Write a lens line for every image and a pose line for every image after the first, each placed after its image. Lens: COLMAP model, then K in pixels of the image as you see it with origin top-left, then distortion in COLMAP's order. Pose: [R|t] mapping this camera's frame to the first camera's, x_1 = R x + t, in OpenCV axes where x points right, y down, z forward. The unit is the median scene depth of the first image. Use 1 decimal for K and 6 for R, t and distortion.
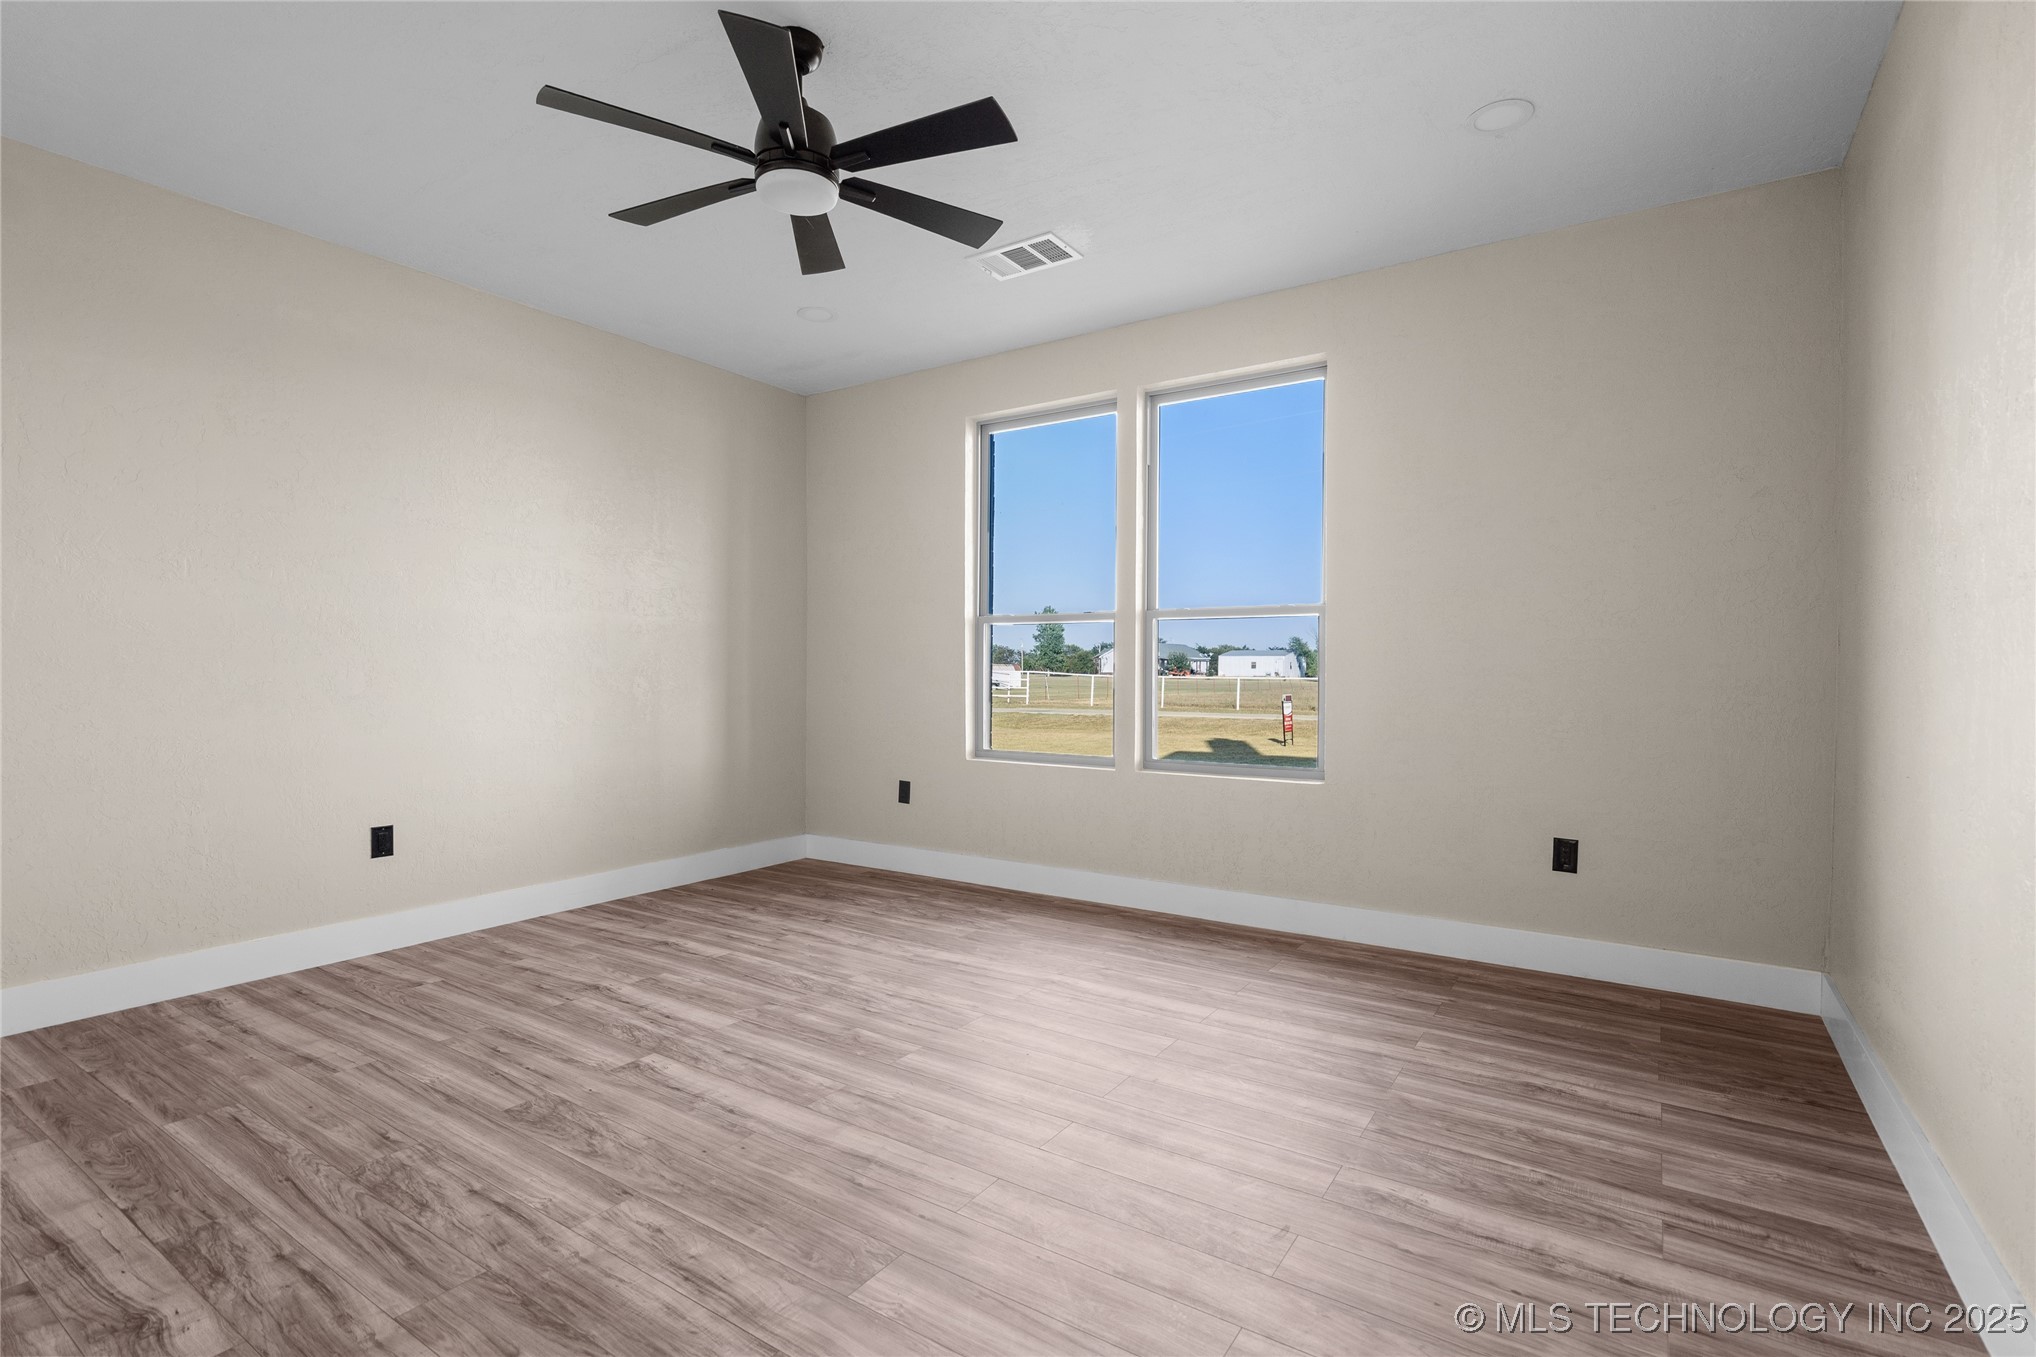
lens RADIAL K [[942.5, 0, 1013.4], [0, 942.5, 662.9], [0, 0, 1]] dist [-0.001209, 0.000484]
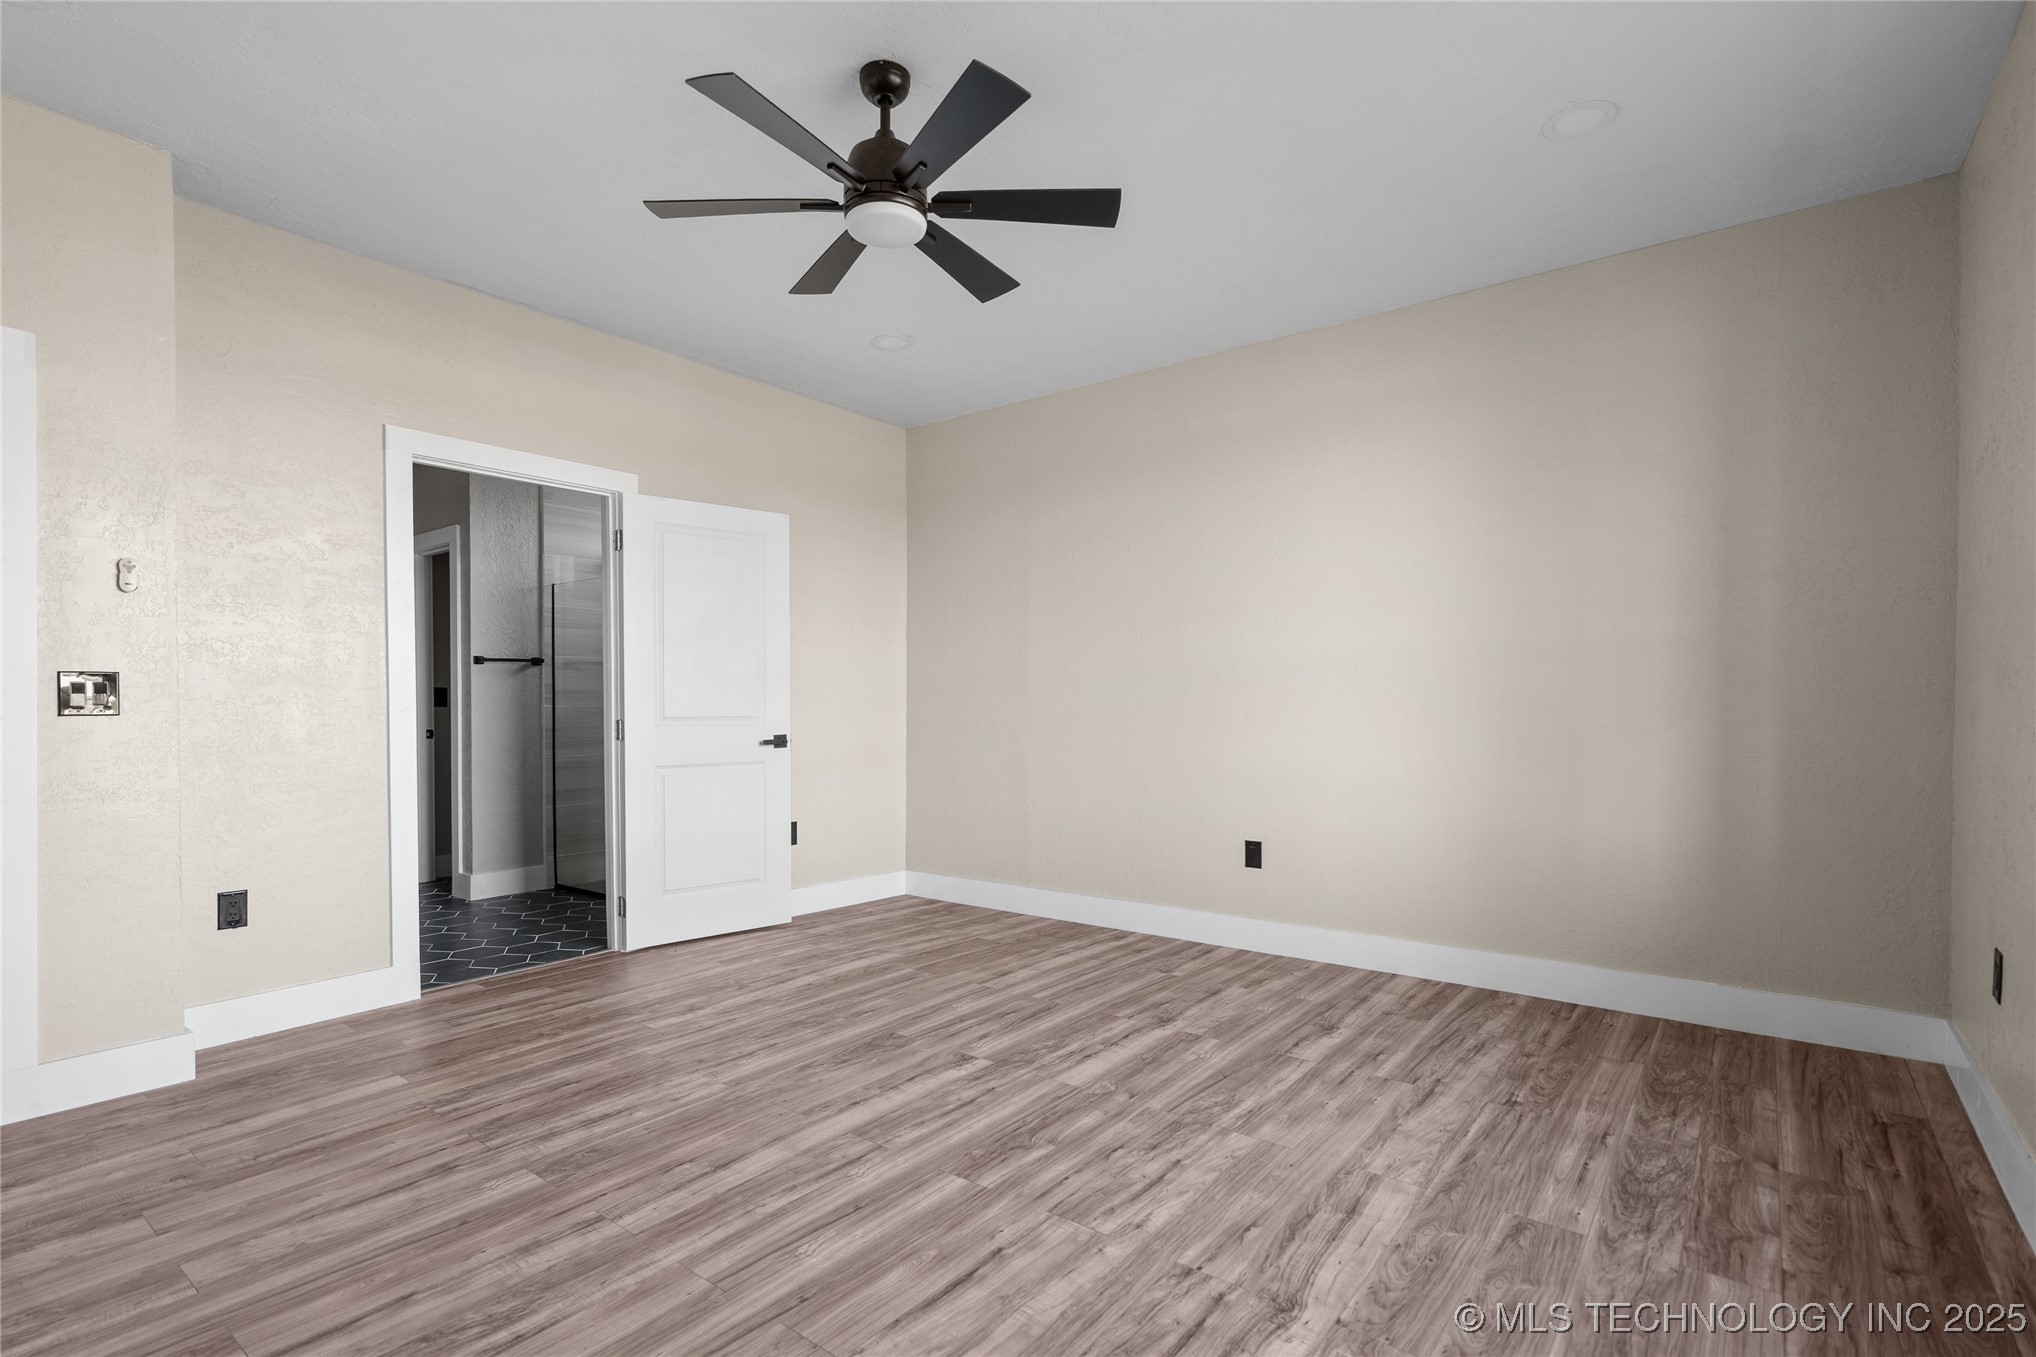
lens RADIAL K [[963.7, 0, 1020.8], [0, 963.7, 706.4], [0, 0, 1]] dist [-0.001940, 0.000020]
pose [[-0.060103, 0.002190, -0.998190, 0.564086], [0.009469, 0.999954, 0.001624, 0.006889], [0.998147, -0.009354, -0.060121, 0.874997]]
